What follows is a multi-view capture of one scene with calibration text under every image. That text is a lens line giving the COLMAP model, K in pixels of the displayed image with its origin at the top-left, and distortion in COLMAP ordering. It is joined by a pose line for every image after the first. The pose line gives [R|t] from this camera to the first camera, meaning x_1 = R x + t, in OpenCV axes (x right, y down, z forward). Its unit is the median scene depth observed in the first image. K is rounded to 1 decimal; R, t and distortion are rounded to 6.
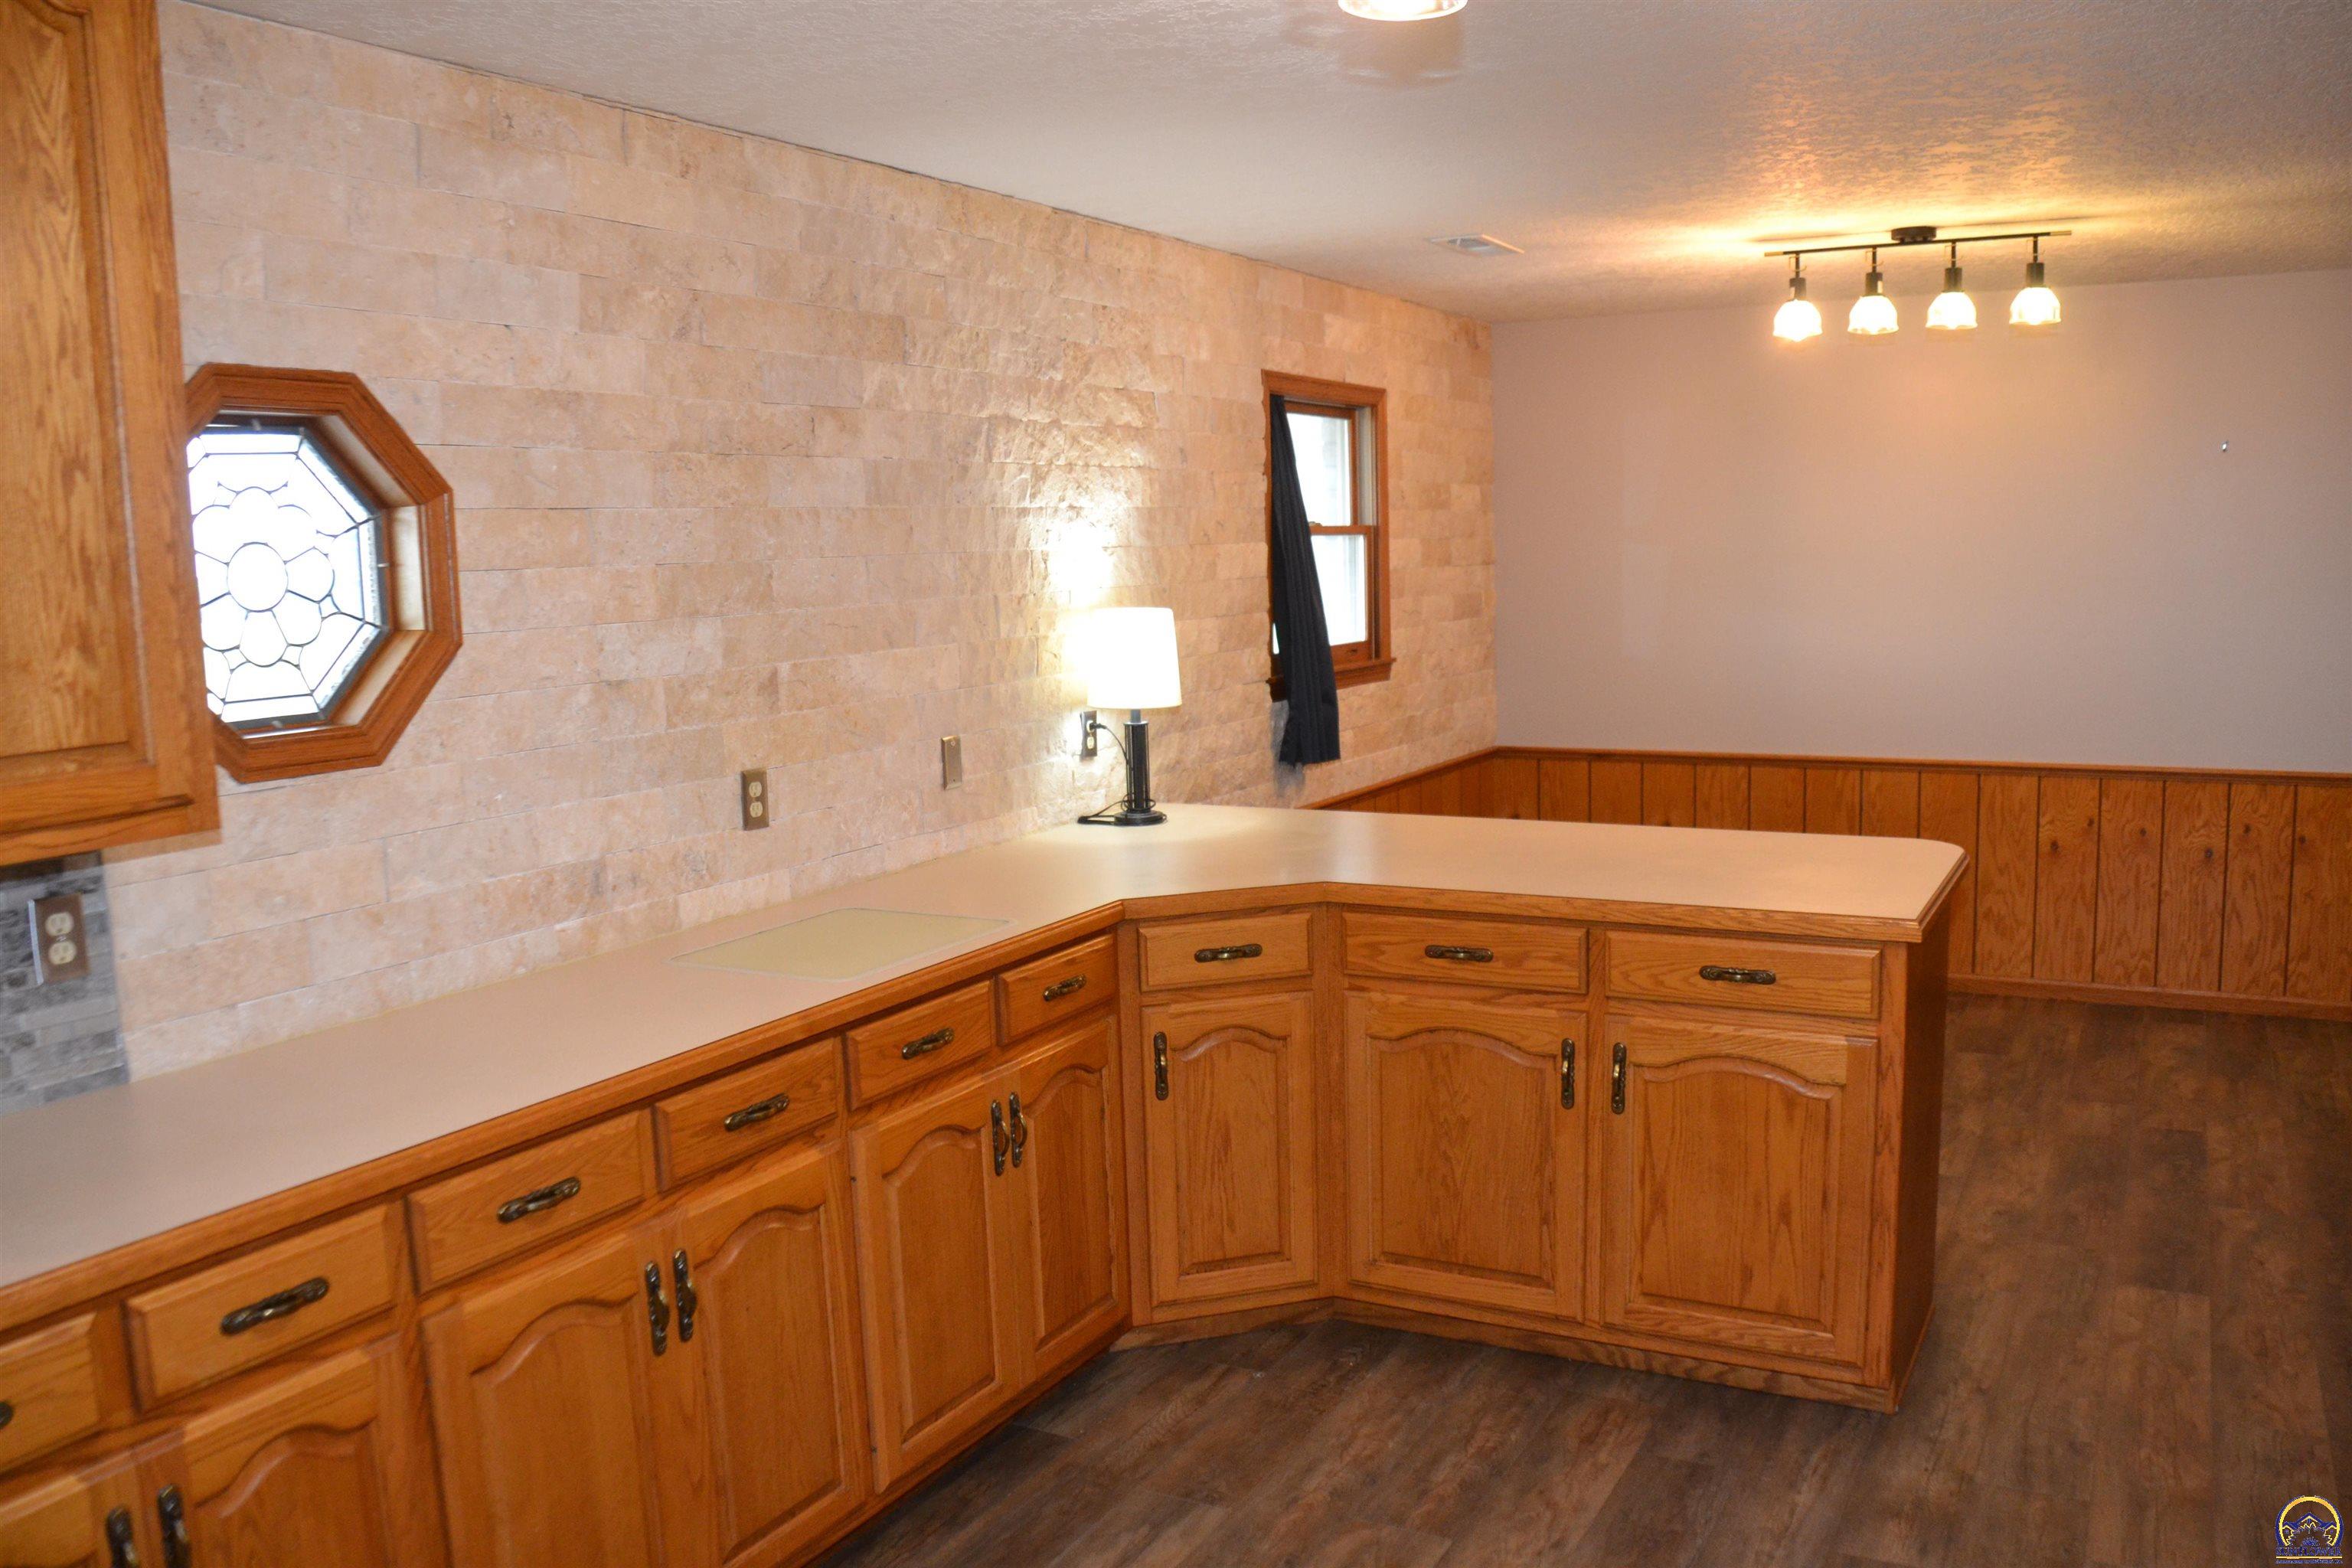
lens RADIAL K [[1872.0, 0, 1184.2], [0, 1872.0, 789.2], [0, 0, 1]] dist [-0.165835, 0.111084]
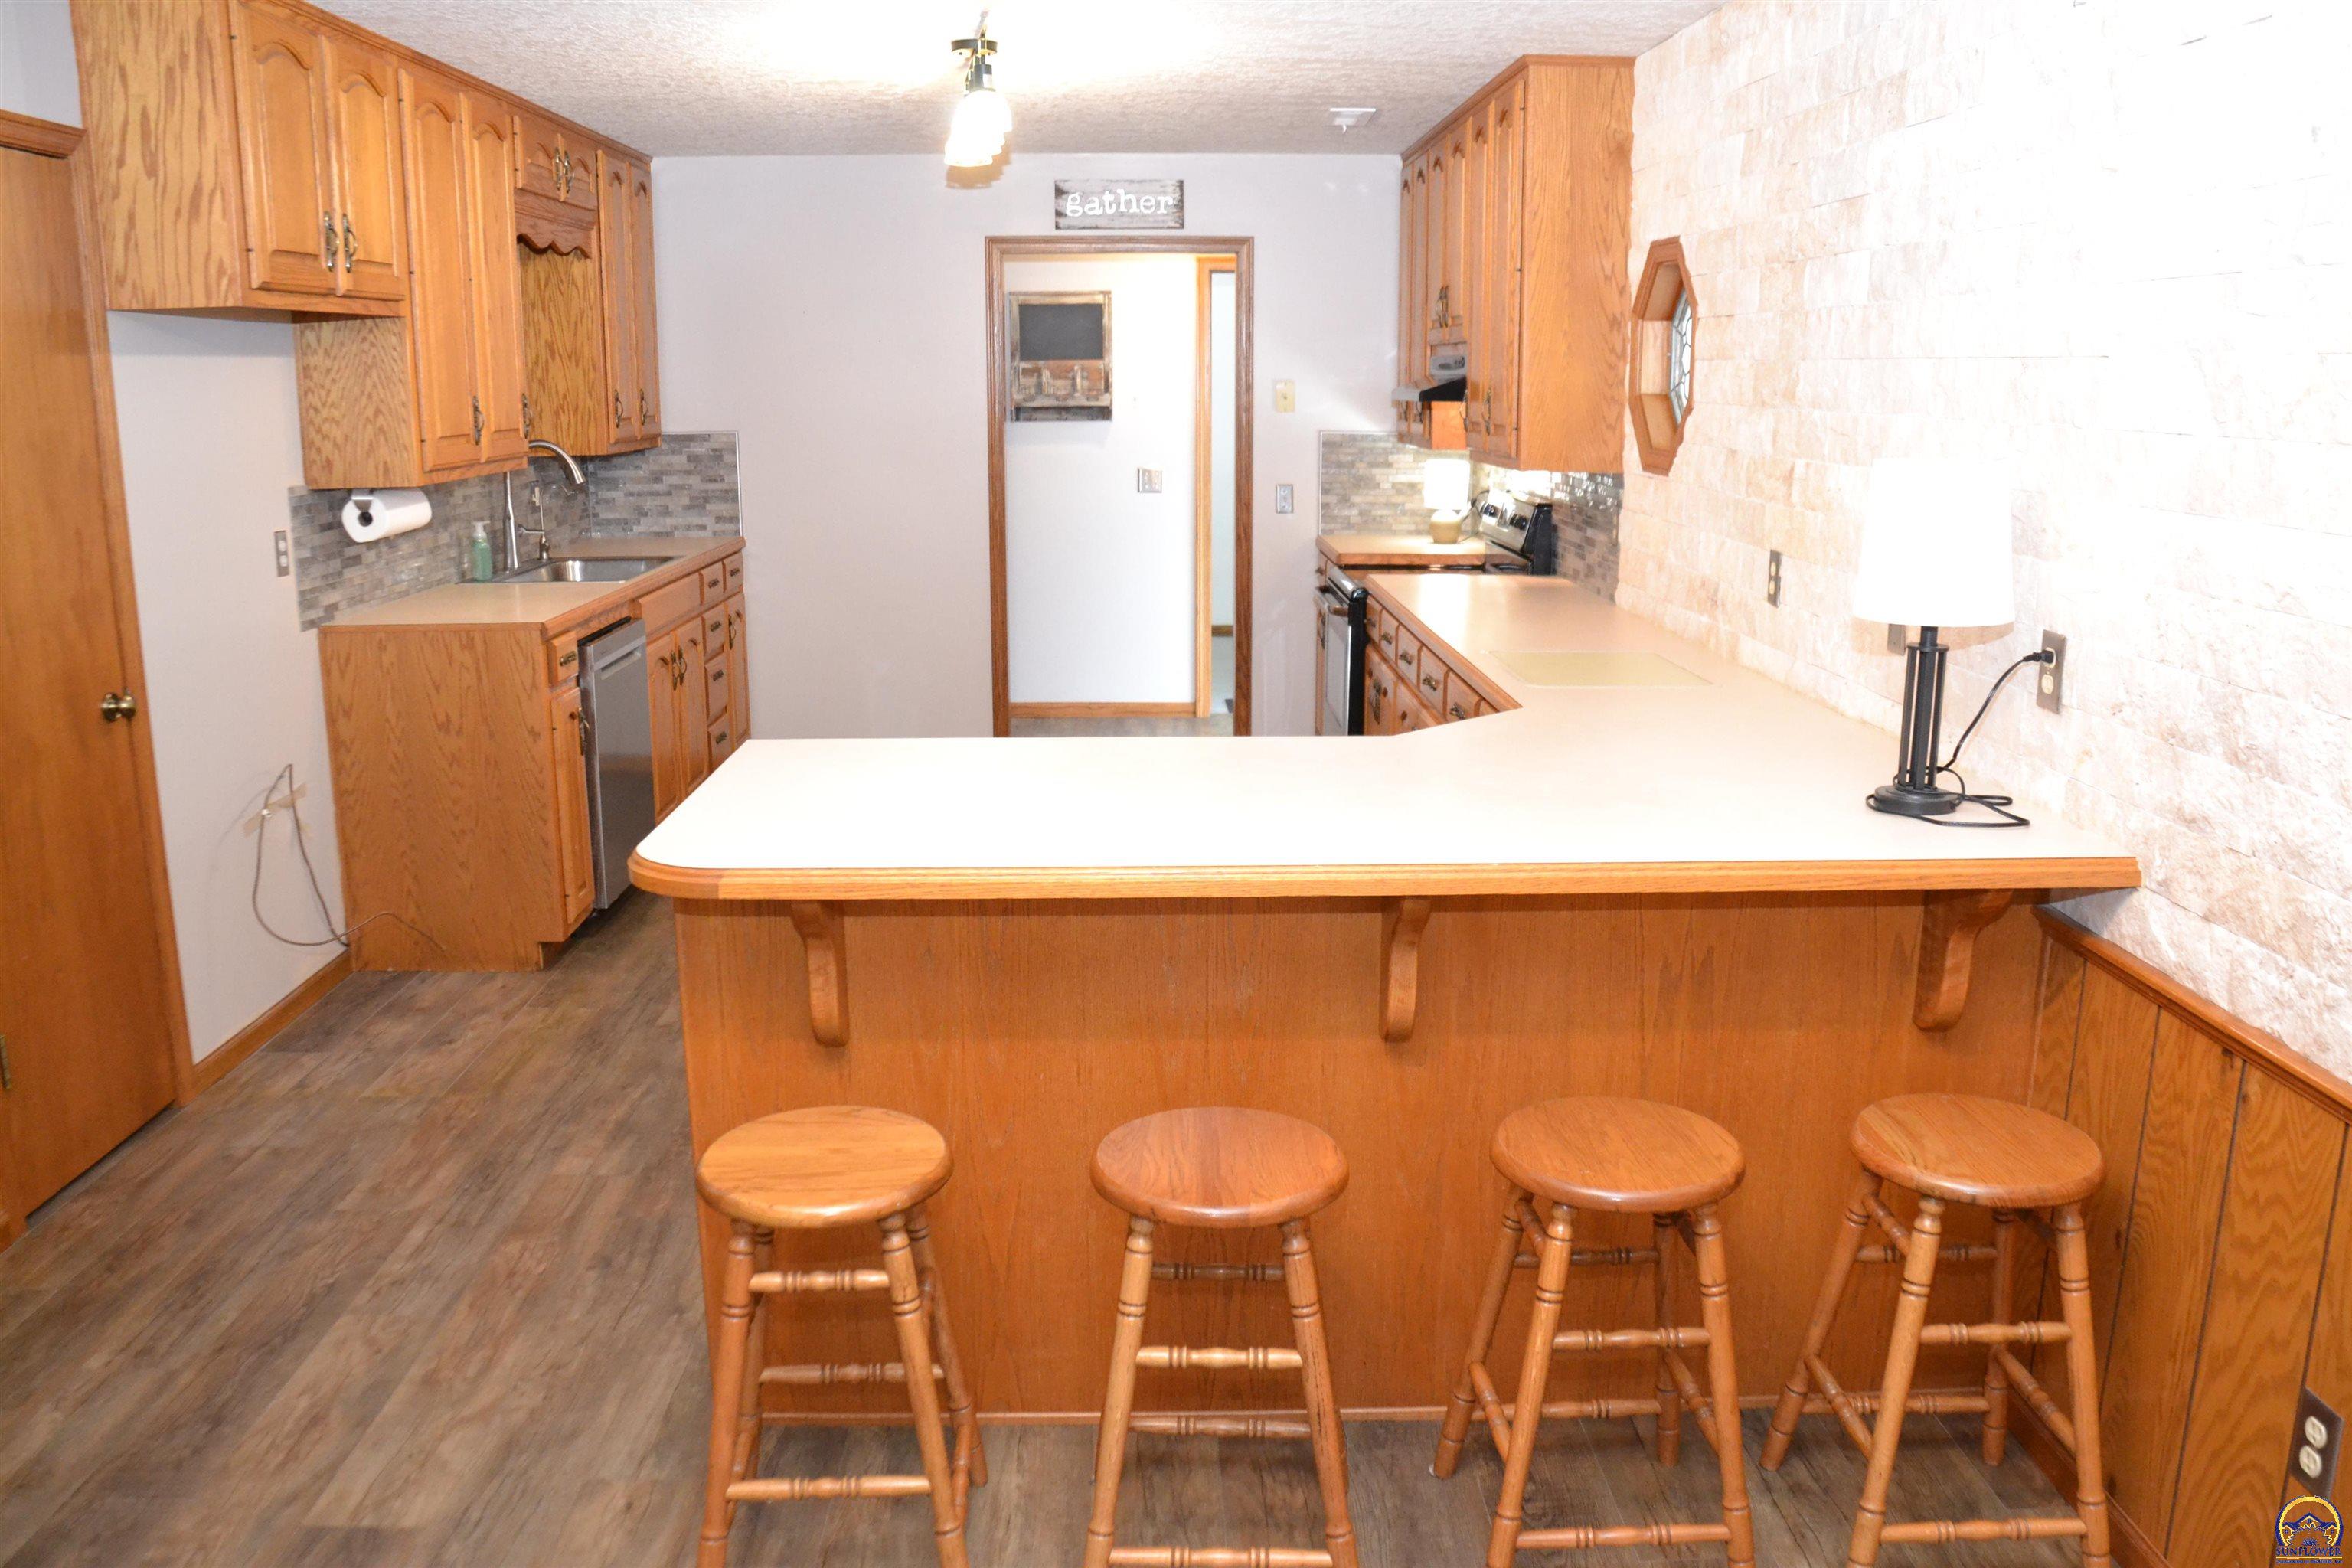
lens RADIAL K [[1872.0, 0, 1179.5], [0, 1872.0, 774.4], [0, 0, 1]] dist [-0.165835, 0.111084]
pose [[-0.861703, 0.136246, -0.488780, 0.597738], [-0.040782, 0.941564, 0.334355, -0.226291], [0.505772, 0.308048, -0.805792, 1.670399]]
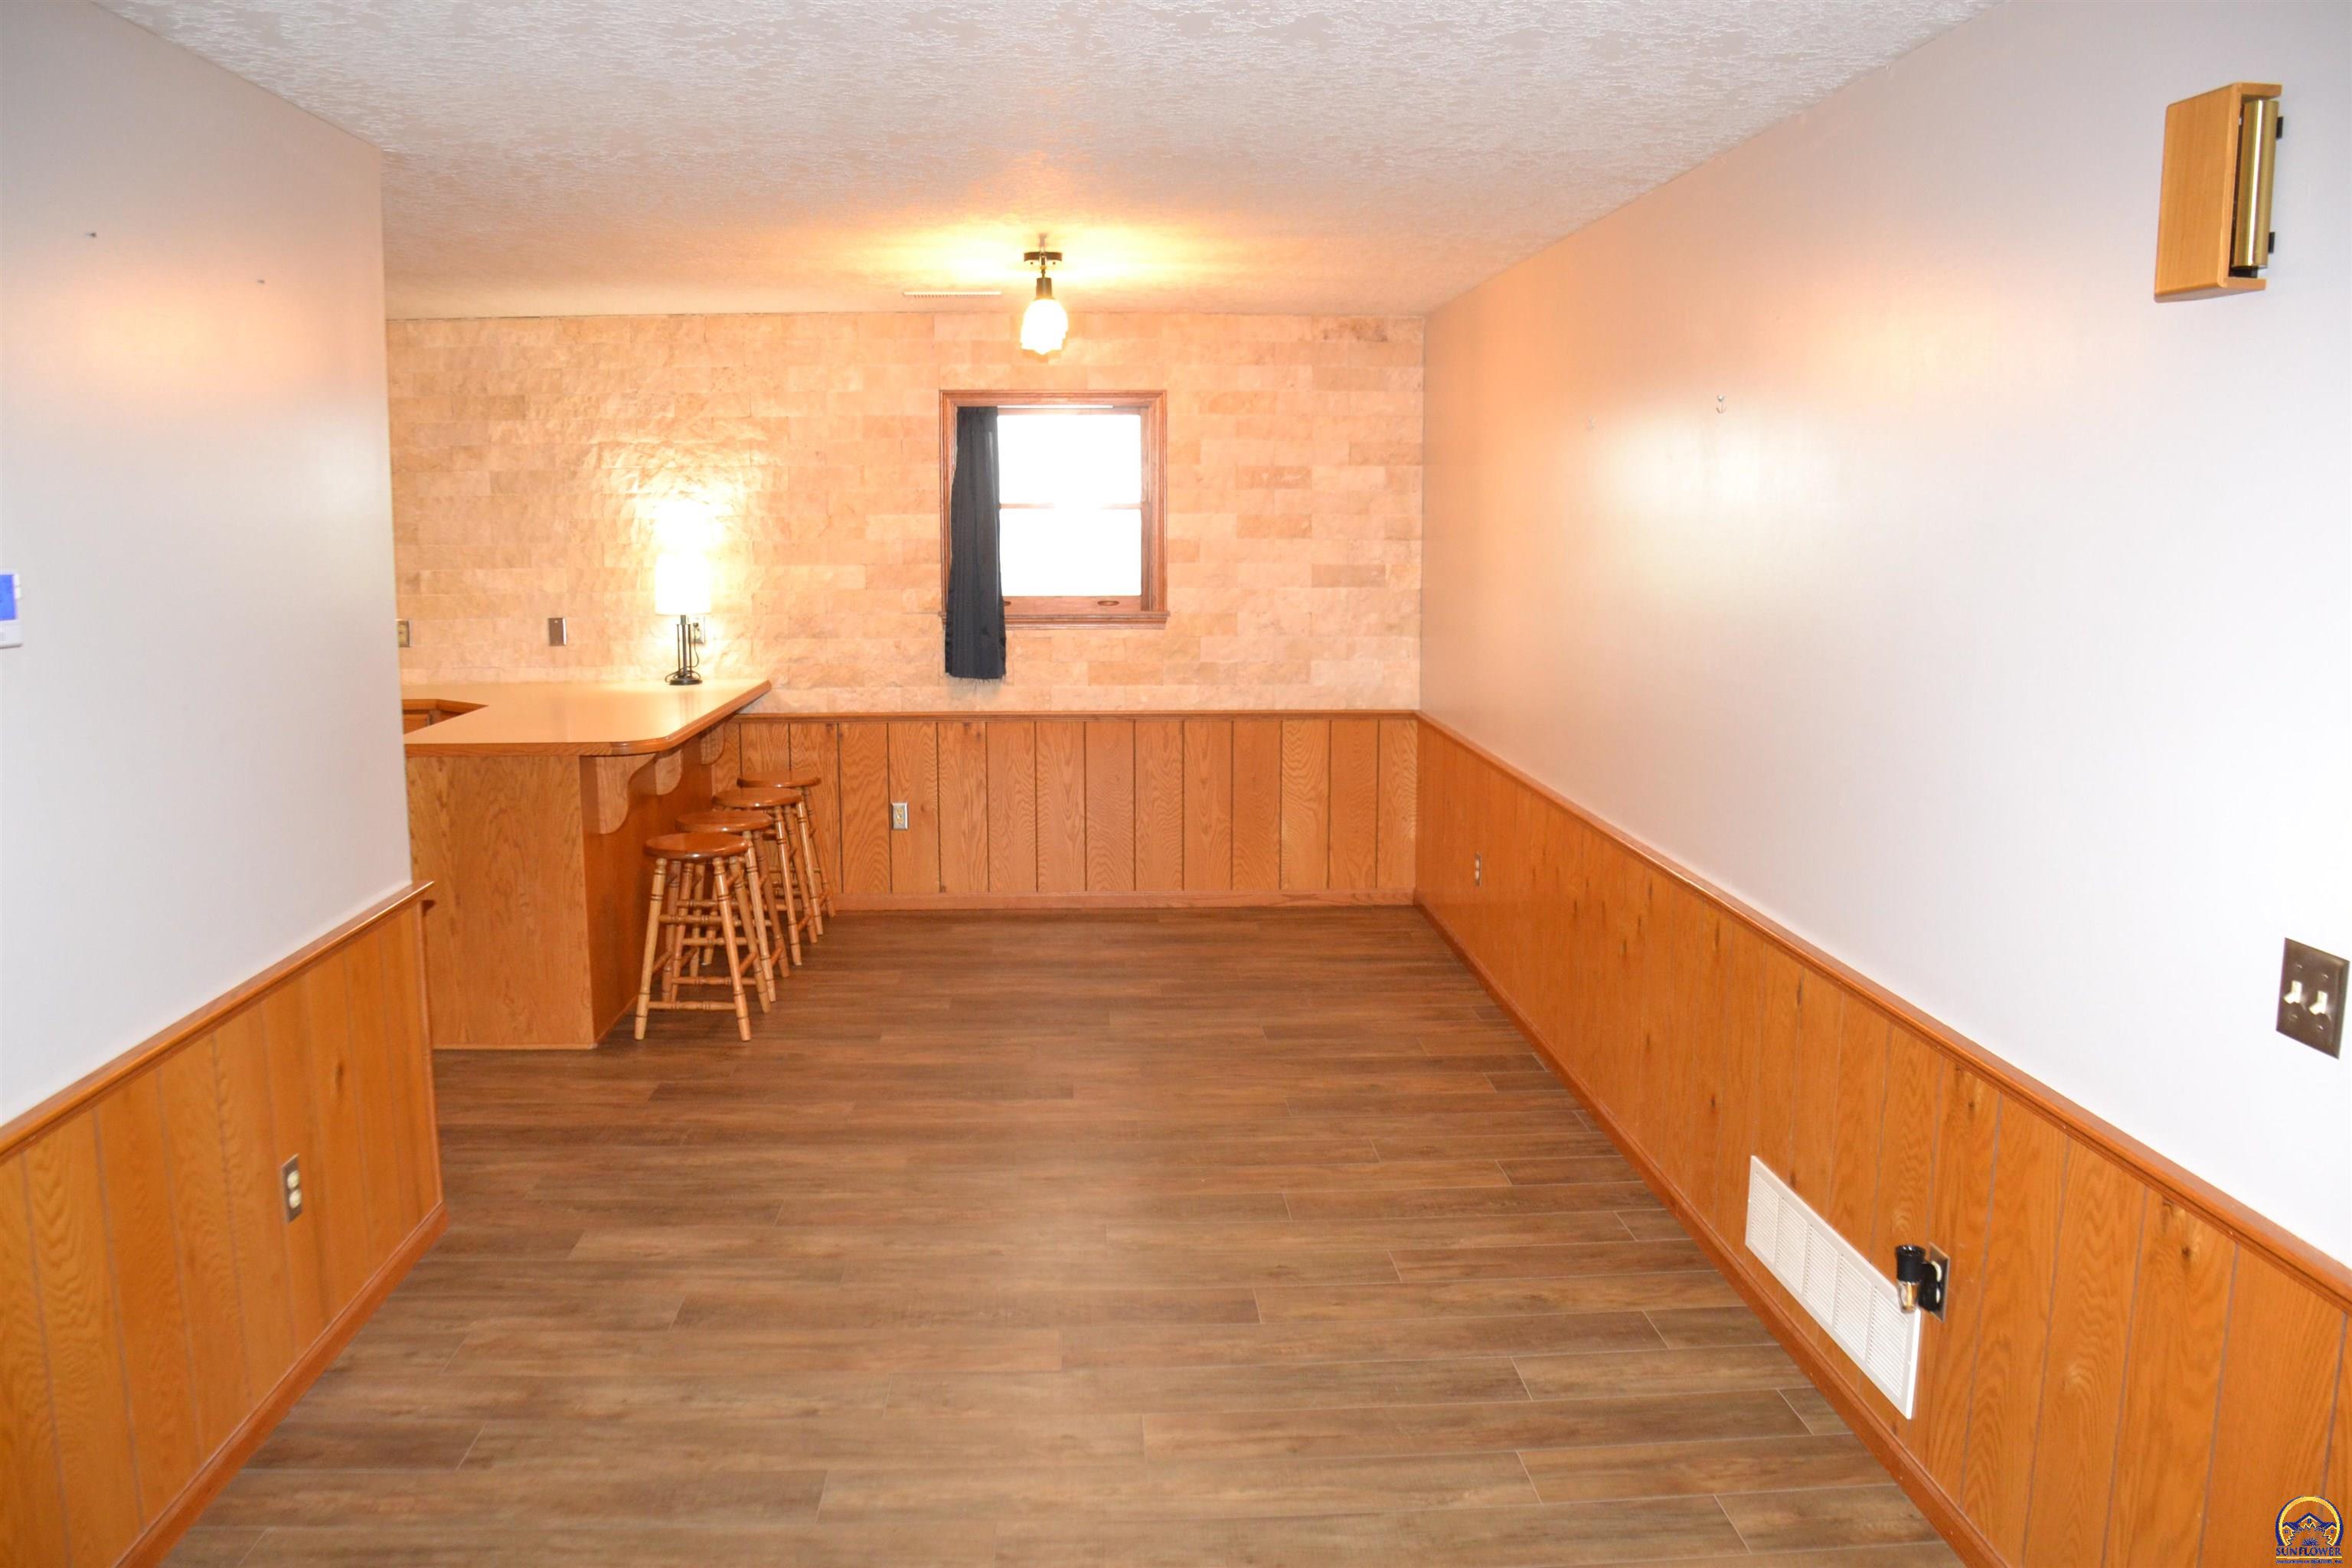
lens RADIAL K [[1872.0, 0, 1173.9], [0, 1872.0, 784.6], [0, 0, 1]] dist [-0.165835, 0.111084]
pose [[0.527961, 0.151519, -0.835643, 1.947722], [-0.124470, 0.987136, 0.100348, -0.138297], [0.840098, 0.051032, 0.540029, 0.597548]]
